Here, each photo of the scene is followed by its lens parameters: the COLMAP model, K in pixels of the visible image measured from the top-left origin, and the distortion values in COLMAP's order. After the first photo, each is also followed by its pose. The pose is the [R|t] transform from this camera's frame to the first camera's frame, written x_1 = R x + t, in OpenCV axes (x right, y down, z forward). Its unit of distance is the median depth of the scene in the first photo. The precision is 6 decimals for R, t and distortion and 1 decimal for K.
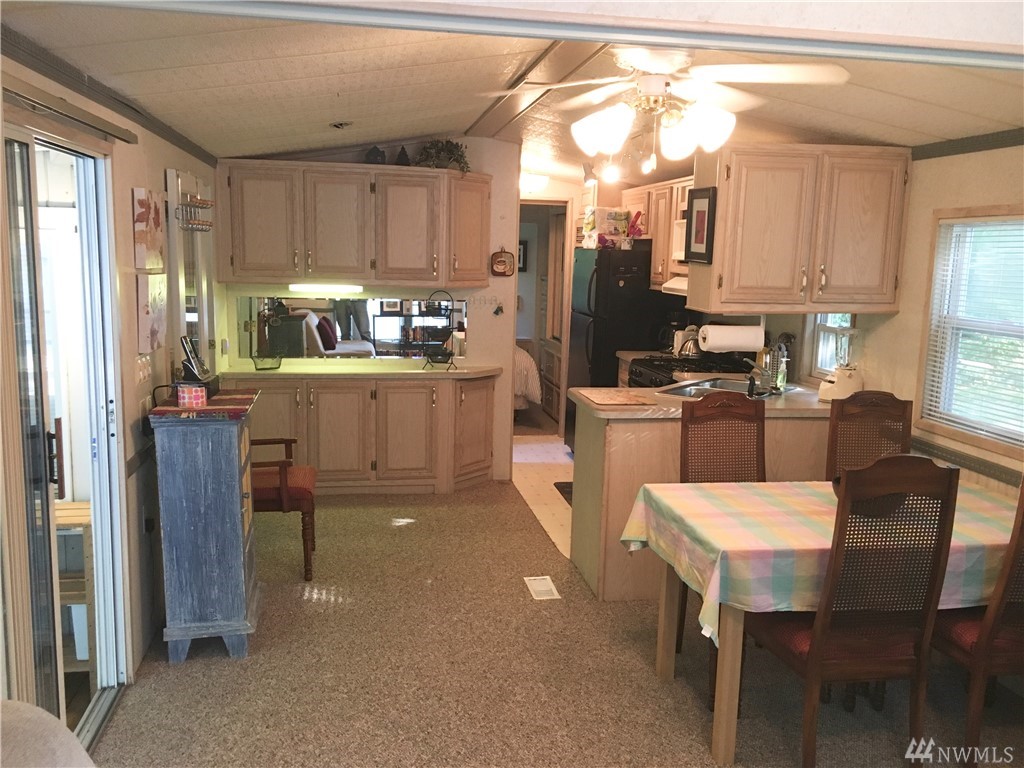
lens RADIAL K [[868.5, 0, 510.8], [0, 868.5, 383.3], [0, 0, 1]] dist [0.064222, -0.063700]
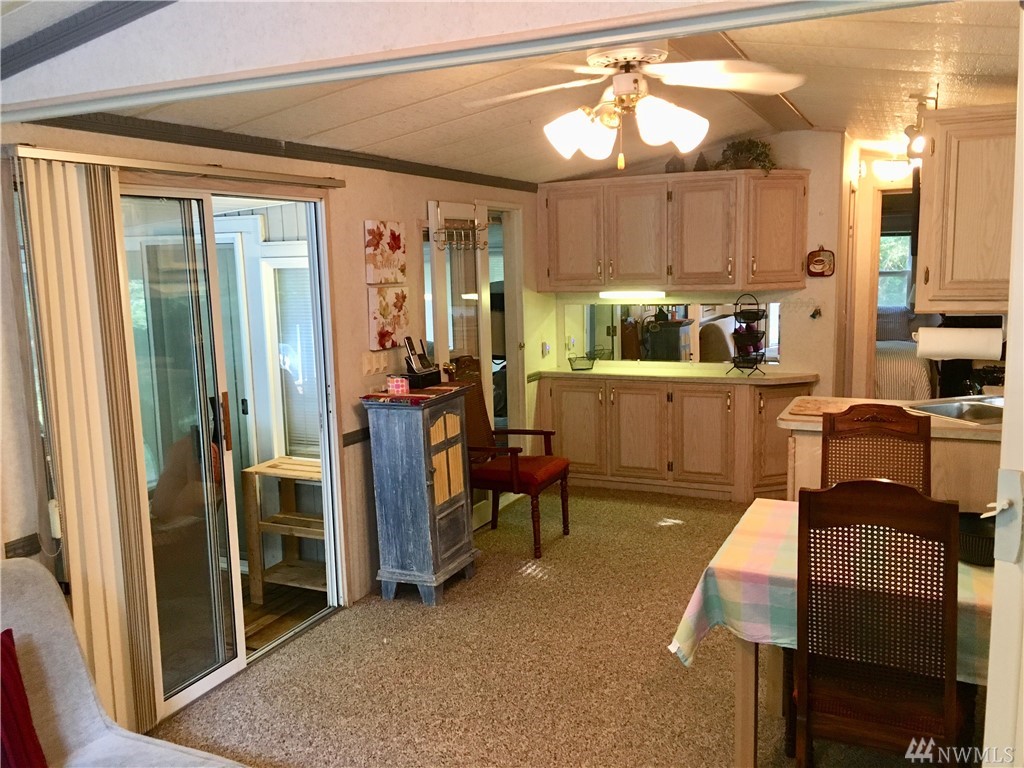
lens RADIAL K [[868.5, 0, 509.9], [0, 868.5, 384.9], [0, 0, 1]] dist [0.064222, -0.063700]
pose [[0.817634, 0.036840, -0.574558, 0.288538], [-0.040811, 0.999149, 0.005988, 0.000200], [0.574290, 0.018552, 0.818442, 0.052782]]
